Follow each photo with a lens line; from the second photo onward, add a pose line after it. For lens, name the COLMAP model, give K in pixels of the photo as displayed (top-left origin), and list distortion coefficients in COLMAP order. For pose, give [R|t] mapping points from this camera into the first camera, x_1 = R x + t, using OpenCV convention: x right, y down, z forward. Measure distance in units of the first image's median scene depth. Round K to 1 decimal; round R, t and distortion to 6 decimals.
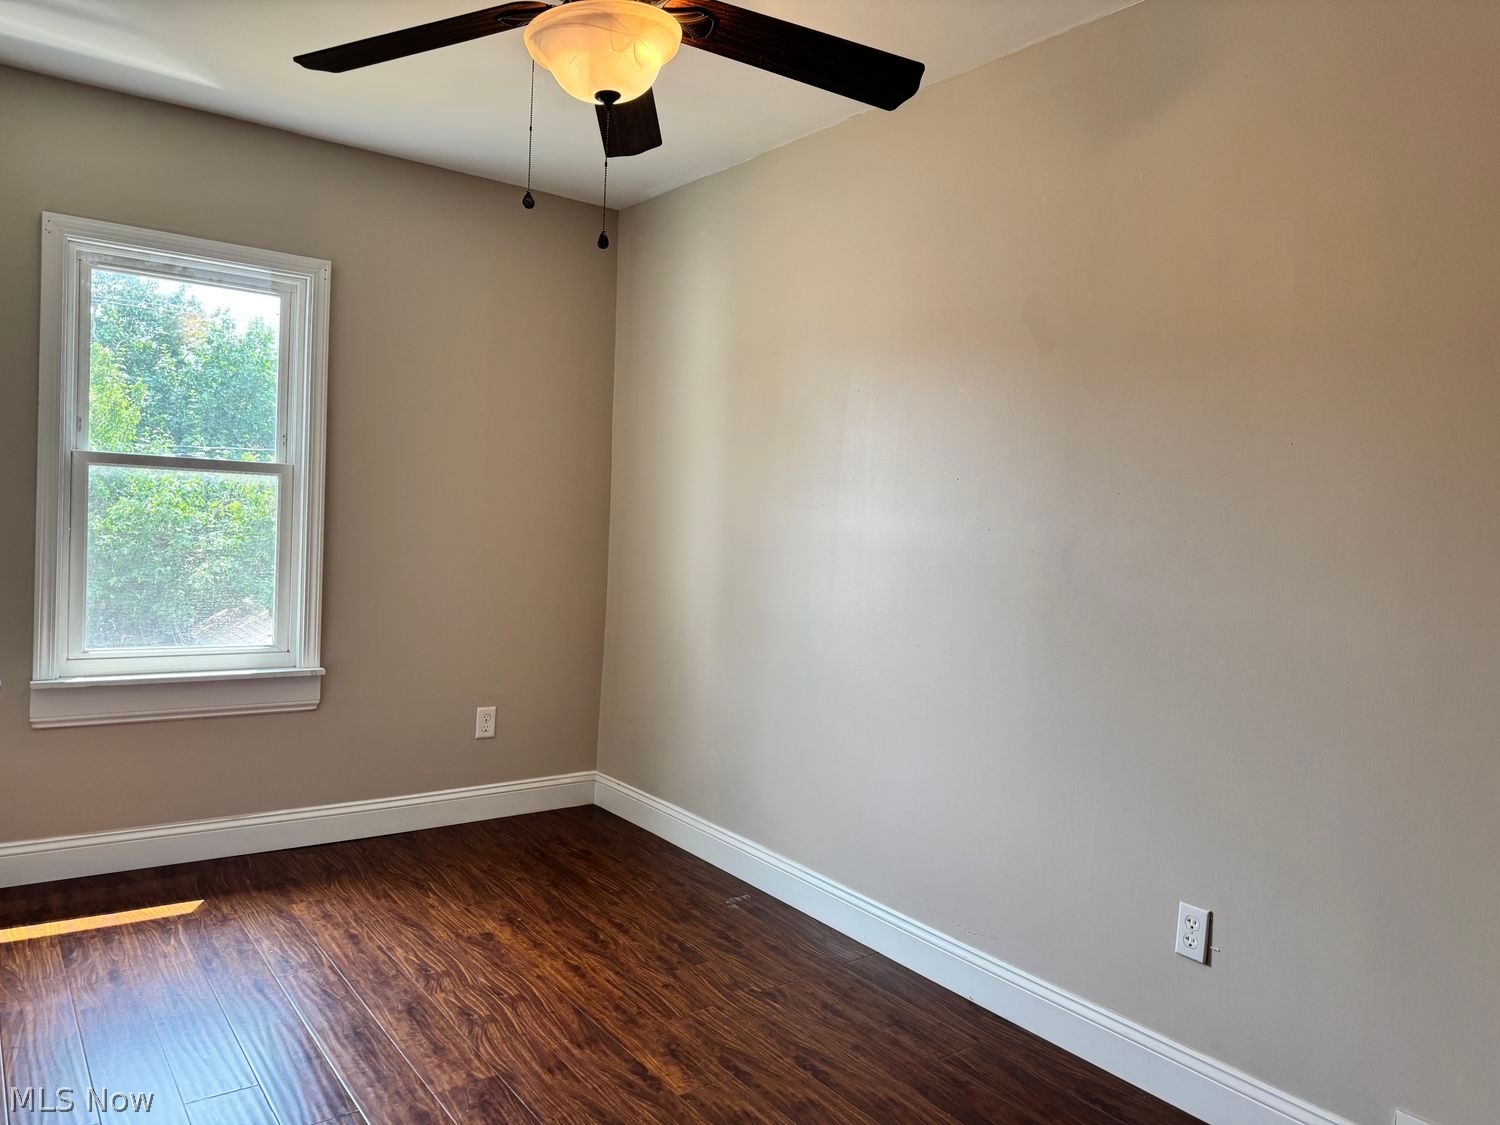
lens RADIAL K [[1066.0, 0, 734.5], [0, 1066.0, 556.0], [0, 0, 1]] dist [0.048644, -0.058964]
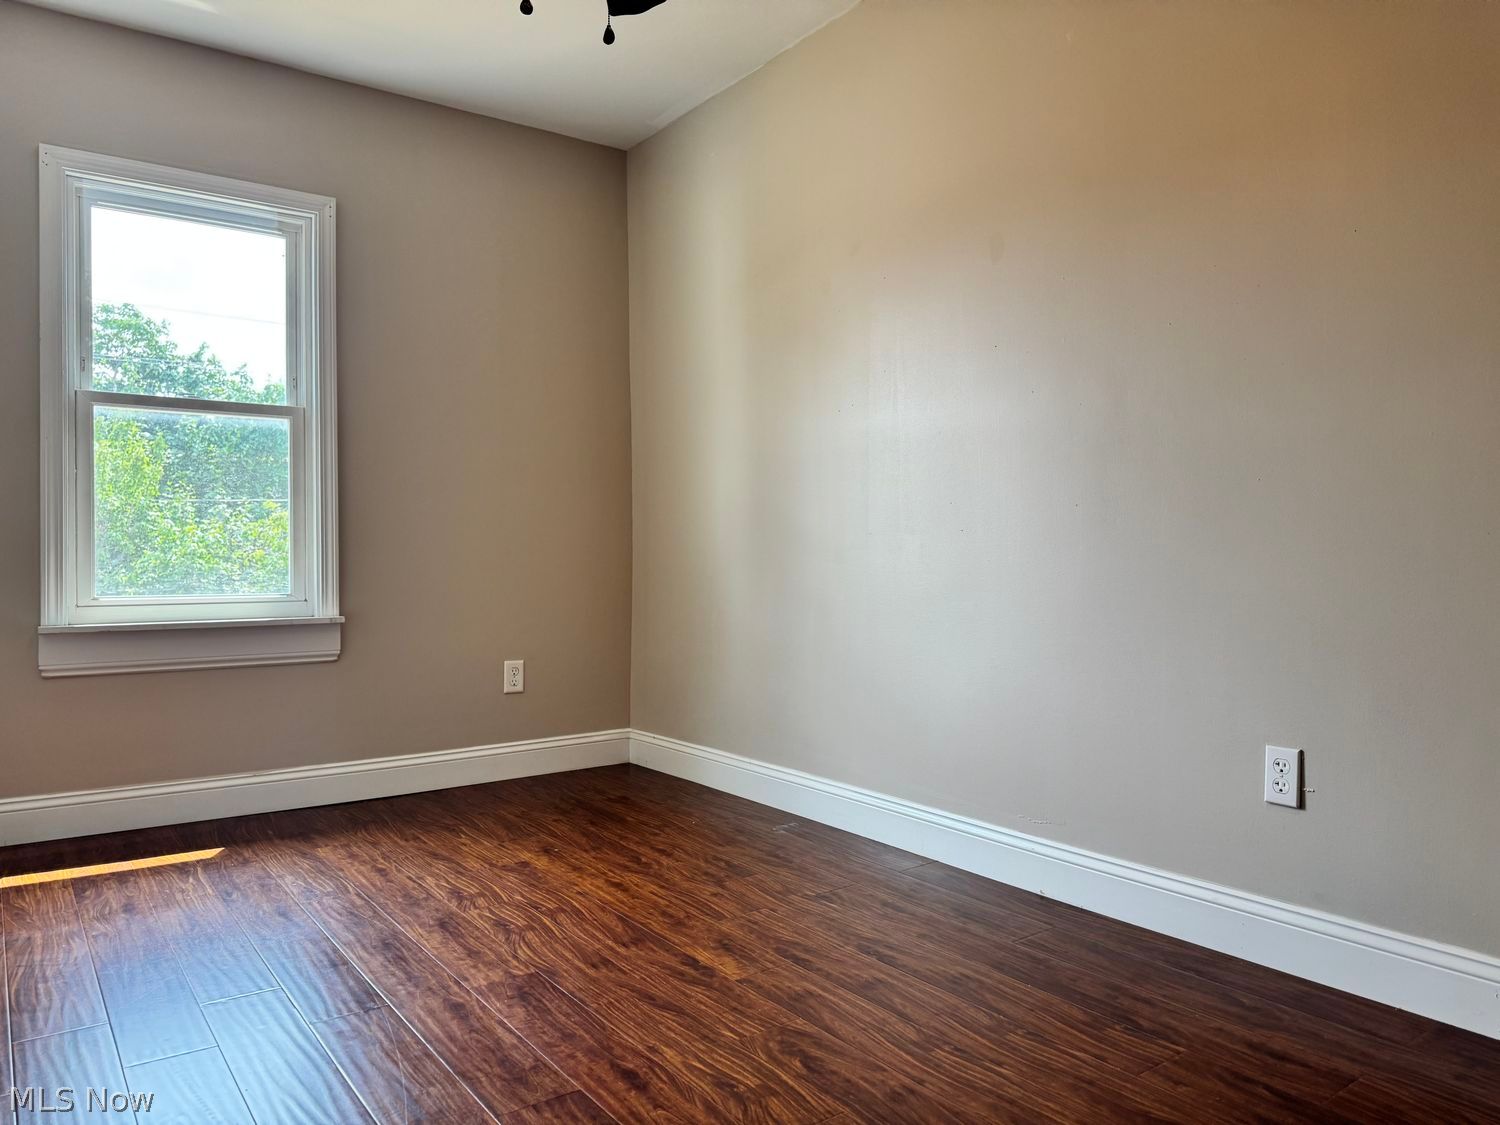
lens RADIAL K [[1066.0, 0, 743.2], [0, 1066.0, 575.6], [0, 0, 1]] dist [0.048644, -0.058964]
pose [[0.998662, -0.049614, -0.014591, -0.009605], [0.049002, 0.998011, -0.039656, 0.141220], [0.016530, 0.038888, 0.999107, 0.048753]]
